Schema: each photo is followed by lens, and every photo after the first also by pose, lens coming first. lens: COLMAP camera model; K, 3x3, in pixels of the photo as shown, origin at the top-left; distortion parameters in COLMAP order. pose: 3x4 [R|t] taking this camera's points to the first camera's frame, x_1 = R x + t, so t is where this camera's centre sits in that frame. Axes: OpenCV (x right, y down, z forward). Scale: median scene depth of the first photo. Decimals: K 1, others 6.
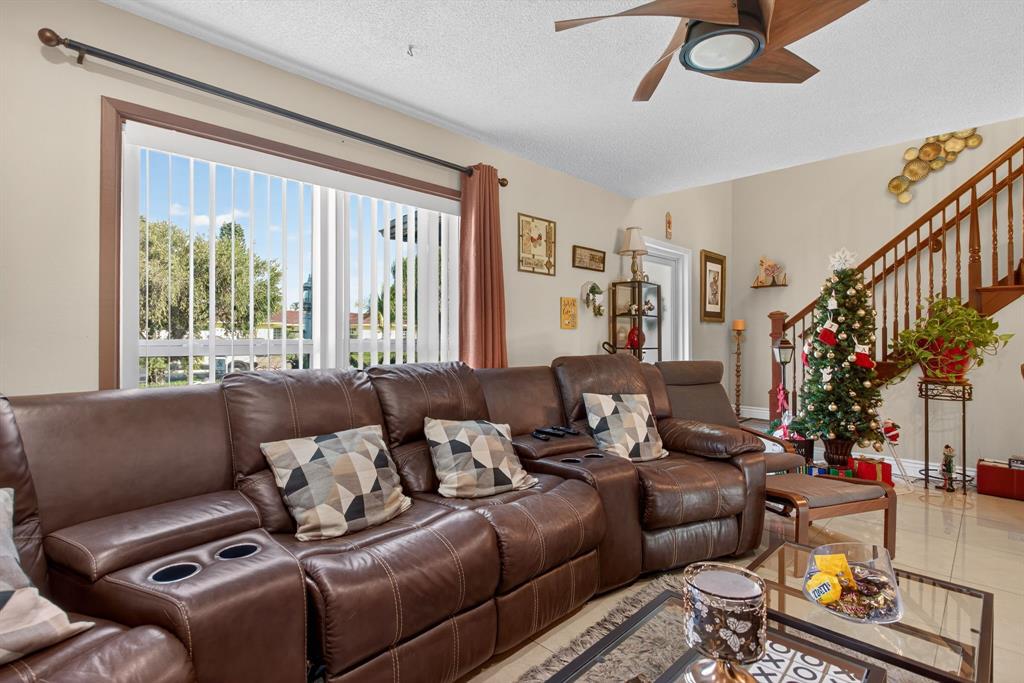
lens RADIAL K [[517.0, 0, 513.7], [0, 517.0, 334.0], [0, 0, 1]] dist [-0.001012, 0.011922]
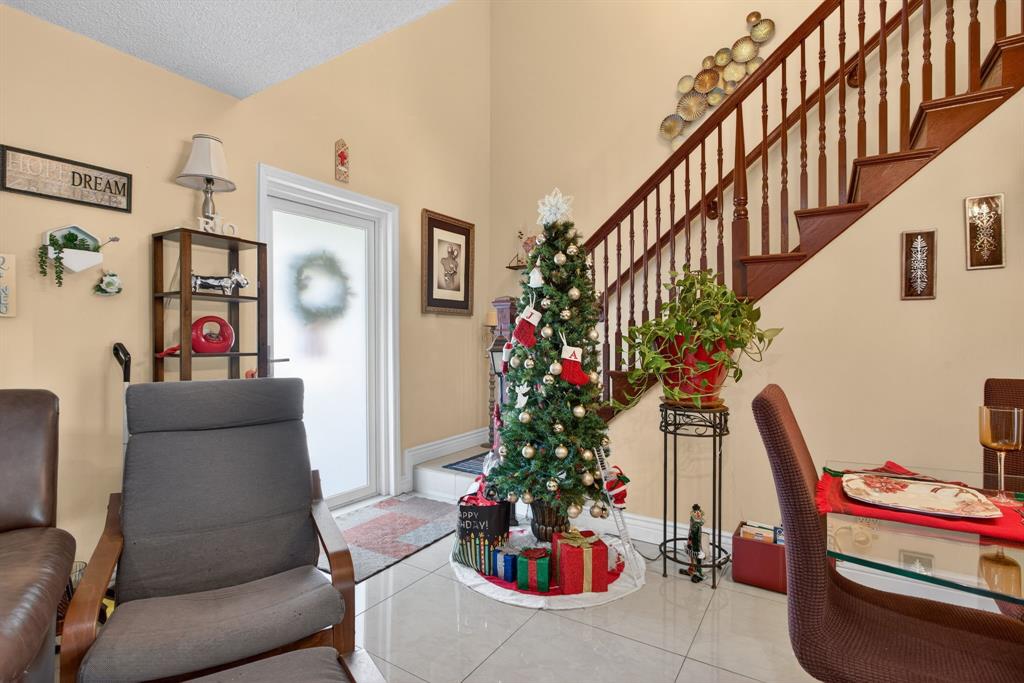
lens RADIAL K [[501.0, 0, 512.0], [0, 501.0, 341.5], [0, 0, 1]] dist [-0.002240, -0.000051]
pose [[0.981852, -0.003506, 0.189617, 0.483667], [0.001041, 0.999914, 0.013097, 0.007568], [-0.189647, -0.012662, 0.981771, 0.434076]]
